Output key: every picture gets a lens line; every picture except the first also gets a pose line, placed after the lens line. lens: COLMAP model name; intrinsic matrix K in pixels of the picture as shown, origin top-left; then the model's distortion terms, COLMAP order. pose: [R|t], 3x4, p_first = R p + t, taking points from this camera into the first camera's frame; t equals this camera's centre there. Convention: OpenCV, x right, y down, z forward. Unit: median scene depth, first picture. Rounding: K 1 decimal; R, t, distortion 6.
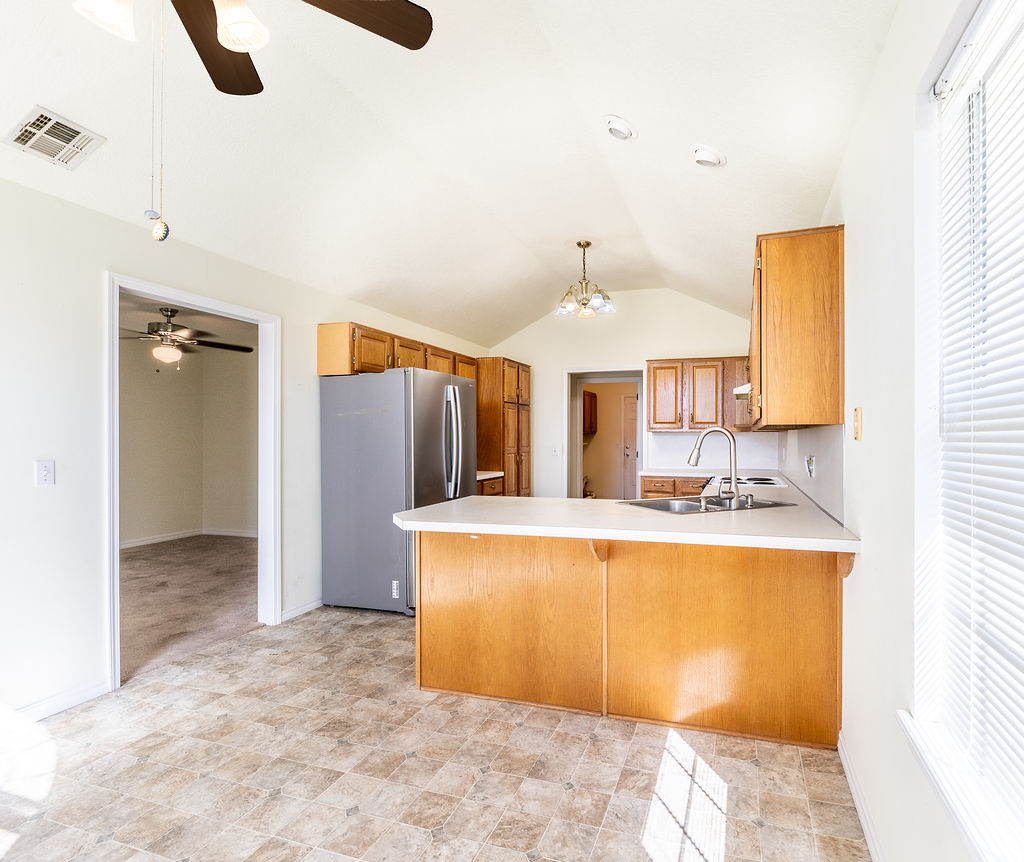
lens RADIAL K [[526.2, 0, 570.1], [0, 526.2, 441.6], [0, 0, 1]] dist [-0.002161, -0.003408]
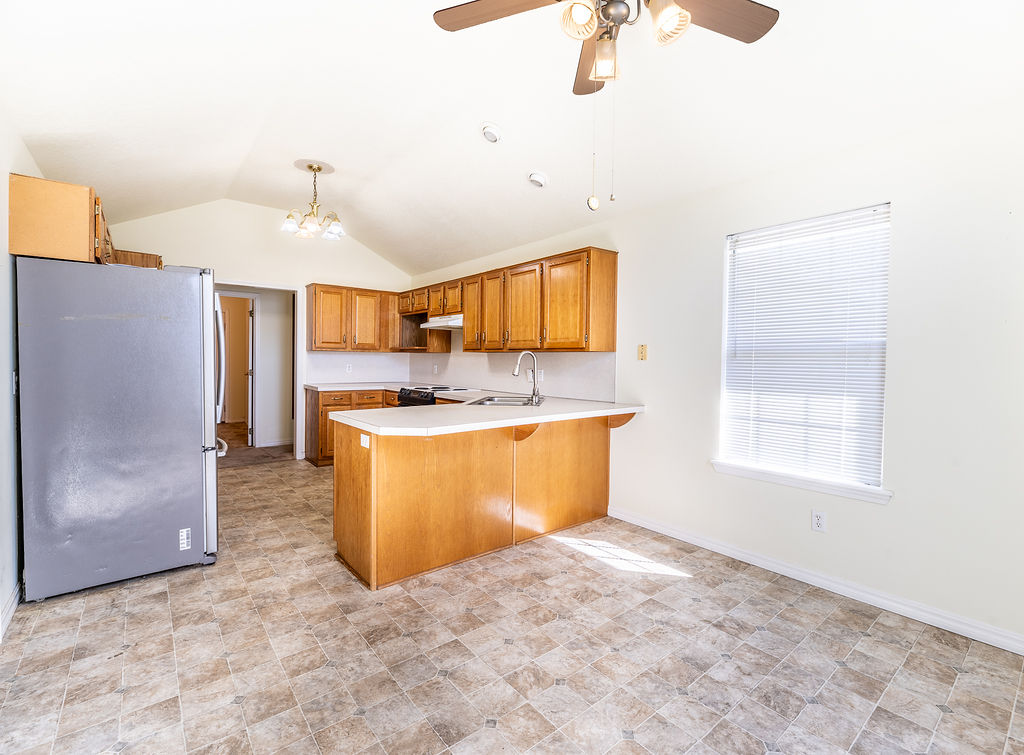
lens RADIAL K [[475.9, 0, 530.9], [0, 475.9, 378.4], [0, 0, 1]] dist [-0.006379, -0.001414]
pose [[0.541681, -0.026247, 0.840174, -0.858082], [-0.004743, 0.999401, 0.034279, 0.005413], [-0.840571, -0.022553, 0.541232, 0.207237]]
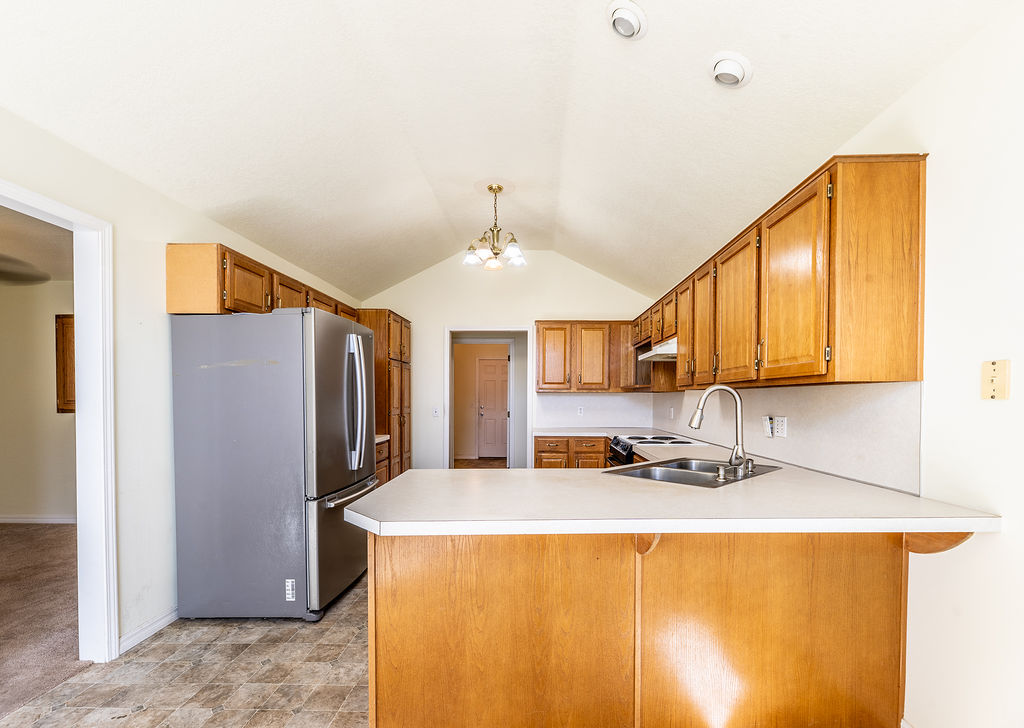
lens RADIAL K [[461.7, 0, 524.1], [0, 461.7, 409.6], [0, 0, 1]] dist [-0.002275, -0.002944]
pose [[0.959740, -0.006319, 0.280817, -0.247800], [0.001735, 0.999861, 0.016569, 0.000242], [-0.280883, -0.015414, 0.959618, 0.320567]]
